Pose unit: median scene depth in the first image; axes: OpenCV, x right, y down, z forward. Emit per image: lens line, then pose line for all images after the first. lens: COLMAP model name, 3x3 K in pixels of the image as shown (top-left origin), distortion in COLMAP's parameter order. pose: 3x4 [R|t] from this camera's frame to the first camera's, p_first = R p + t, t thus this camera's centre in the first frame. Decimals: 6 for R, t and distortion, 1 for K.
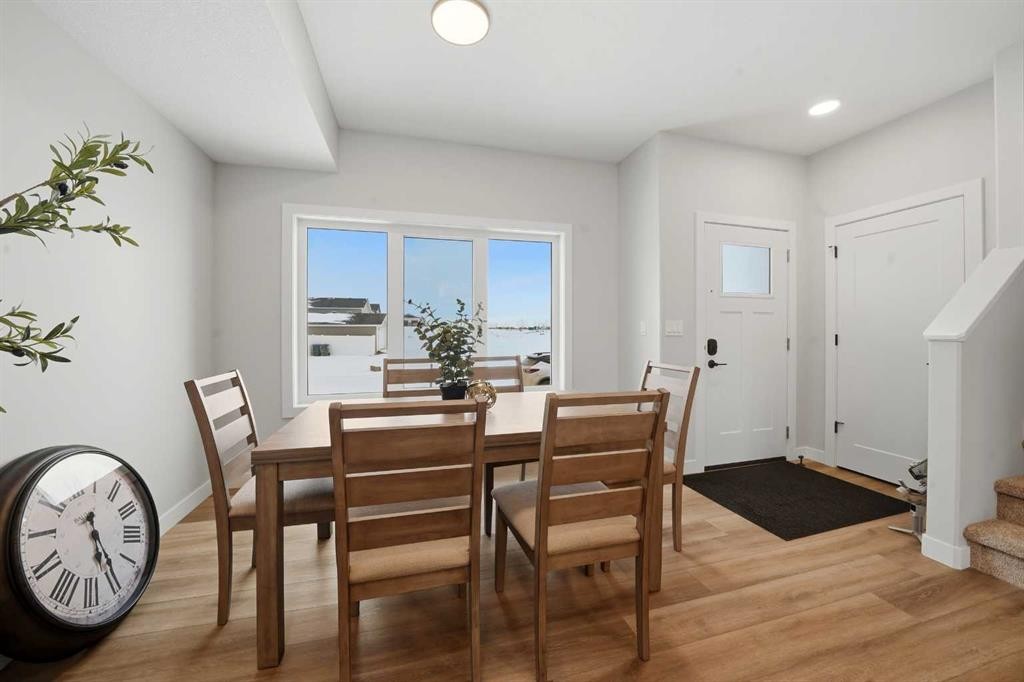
lens RADIAL K [[373.2, 0, 509.4], [0, 373.2, 320.5], [0, 0, 1]] dist [-0.023612, 0.000471]
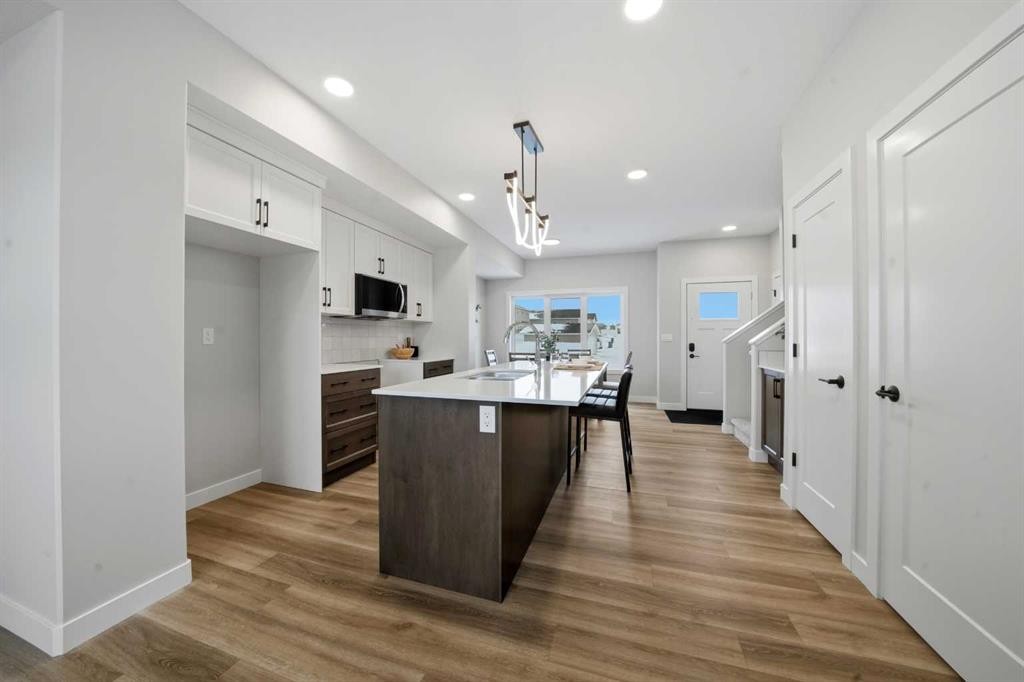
lens RADIAL K [[373.2, 0, 509.4], [0, 373.2, 320.5], [0, 0, 1]] dist [-0.023612, 0.000471]
pose [[0.840732, -0.026990, -0.540779, 0.801983], [0.016332, 0.999566, -0.024497, -0.037687], [0.541205, 0.011764, 0.840808, -1.161406]]
